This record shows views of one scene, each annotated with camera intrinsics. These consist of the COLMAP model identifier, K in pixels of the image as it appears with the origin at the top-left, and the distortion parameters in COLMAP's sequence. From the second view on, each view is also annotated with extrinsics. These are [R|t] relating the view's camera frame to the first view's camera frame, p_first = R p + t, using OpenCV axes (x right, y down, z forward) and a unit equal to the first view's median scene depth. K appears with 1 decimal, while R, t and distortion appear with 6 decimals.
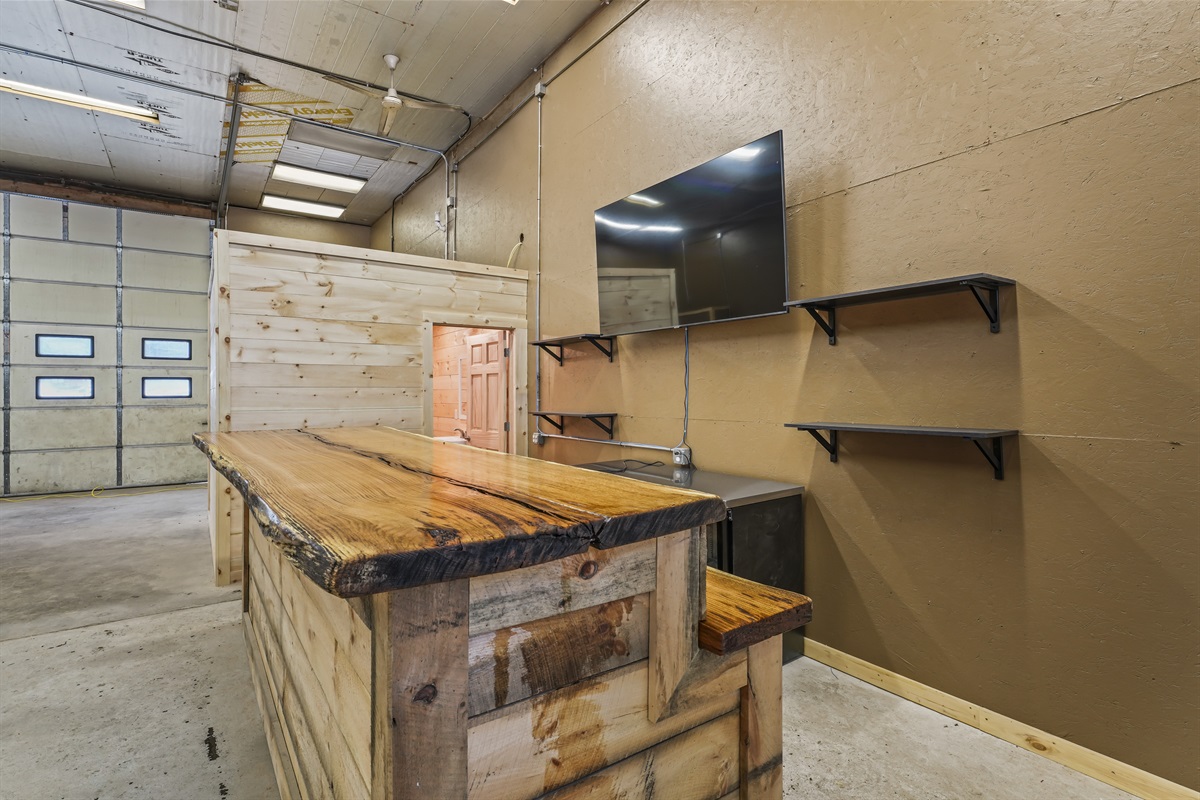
lens RADIAL K [[579.5, 0, 603.0], [0, 579.5, 394.0], [0, 0, 1]] dist [0.001958, -0.000197]
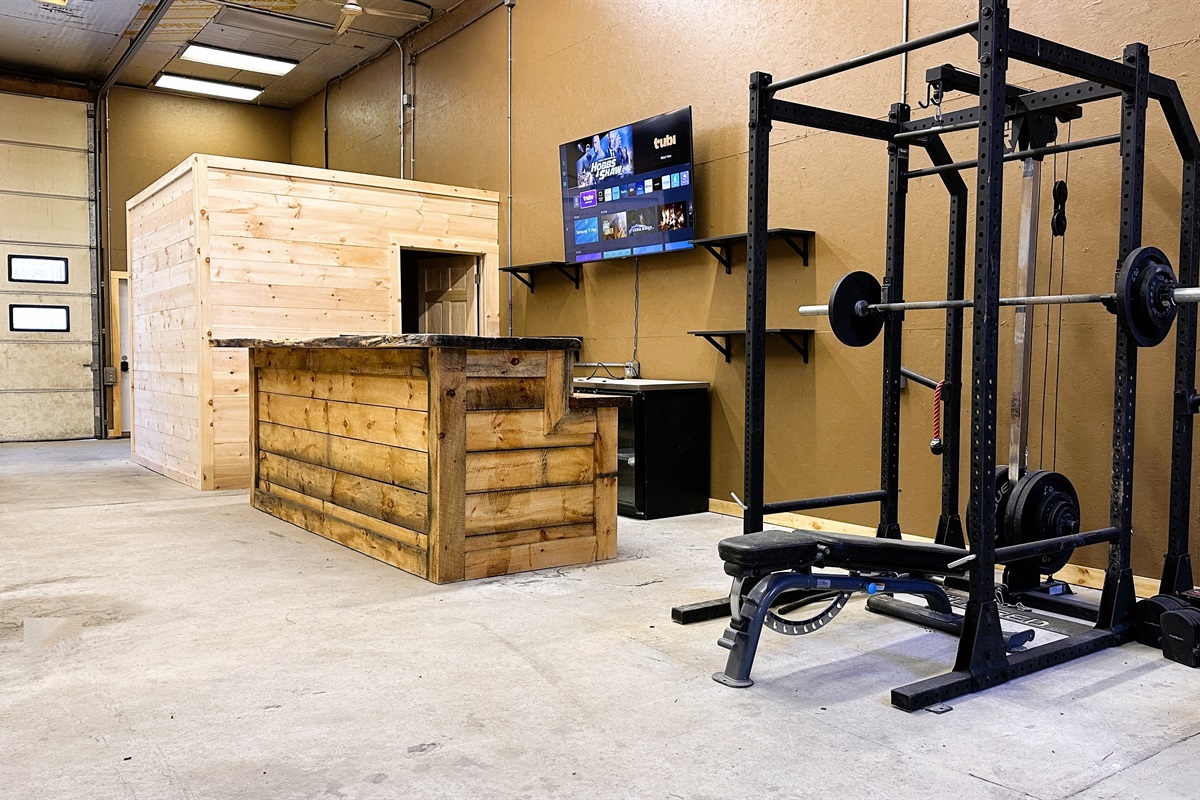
lens RADIAL K [[975.7, 0, 693.5], [0, 975.7, 412.2], [0, 0, 1]] dist [0.109946, -0.165390]
pose [[0.998422, 0.006791, 0.055743, 0.116381], [-0.009692, 0.998603, 0.051935, 0.069307], [-0.055313, -0.052393, 0.997094, -0.738615]]
